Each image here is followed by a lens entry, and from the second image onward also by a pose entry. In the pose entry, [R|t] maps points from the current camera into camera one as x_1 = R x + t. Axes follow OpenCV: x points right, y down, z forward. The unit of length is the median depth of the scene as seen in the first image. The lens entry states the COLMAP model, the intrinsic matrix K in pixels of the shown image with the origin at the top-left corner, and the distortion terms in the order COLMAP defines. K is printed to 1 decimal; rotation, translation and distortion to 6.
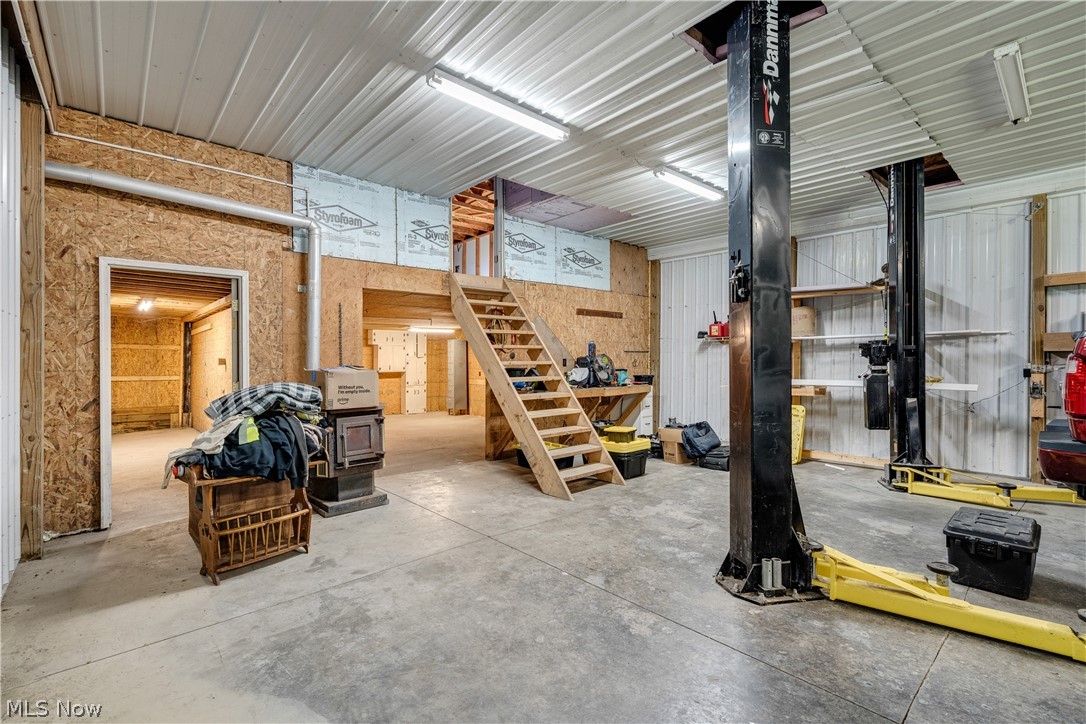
lens RADIAL K [[481.3, 0, 539.6], [0, 481.3, 356.3], [0, 0, 1]] dist [-0.000204, -0.000003]
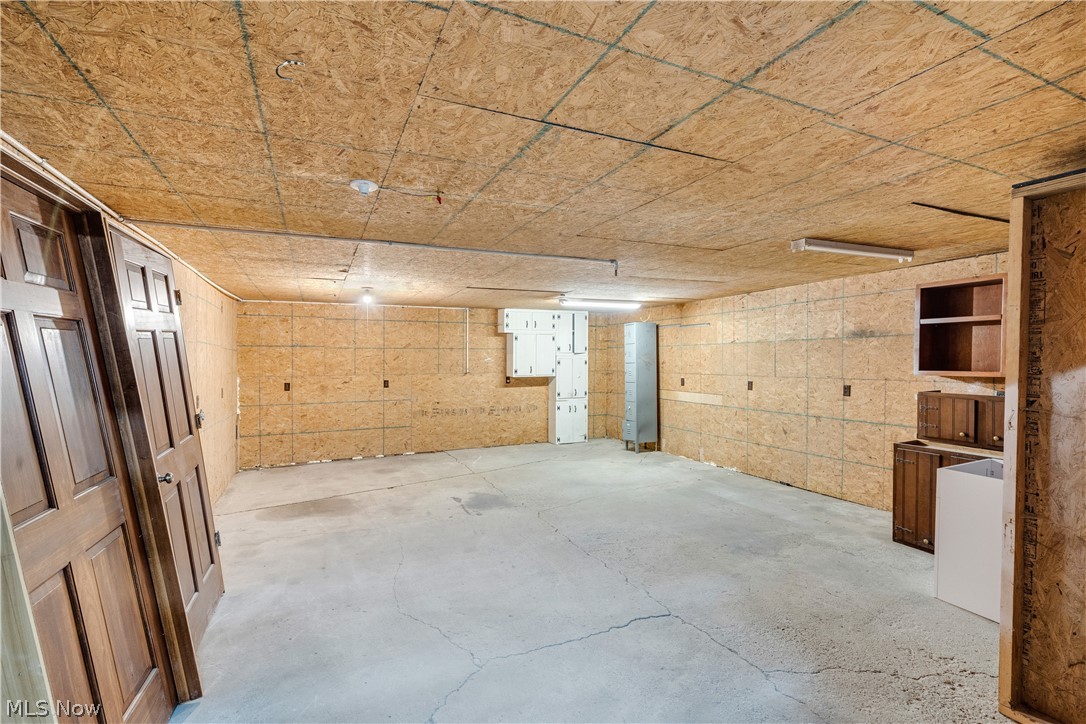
lens RADIAL K [[481.3, 0, 543.3], [0, 481.3, 359.7], [0, 0, 1]] dist [-0.000204, -0.000003]
pose [[0.950810, -0.003967, -0.309748, -0.102298], [0.003616, 0.999992, -0.001709, 0.011977], [0.309752, 0.000505, 0.950817, 0.410562]]
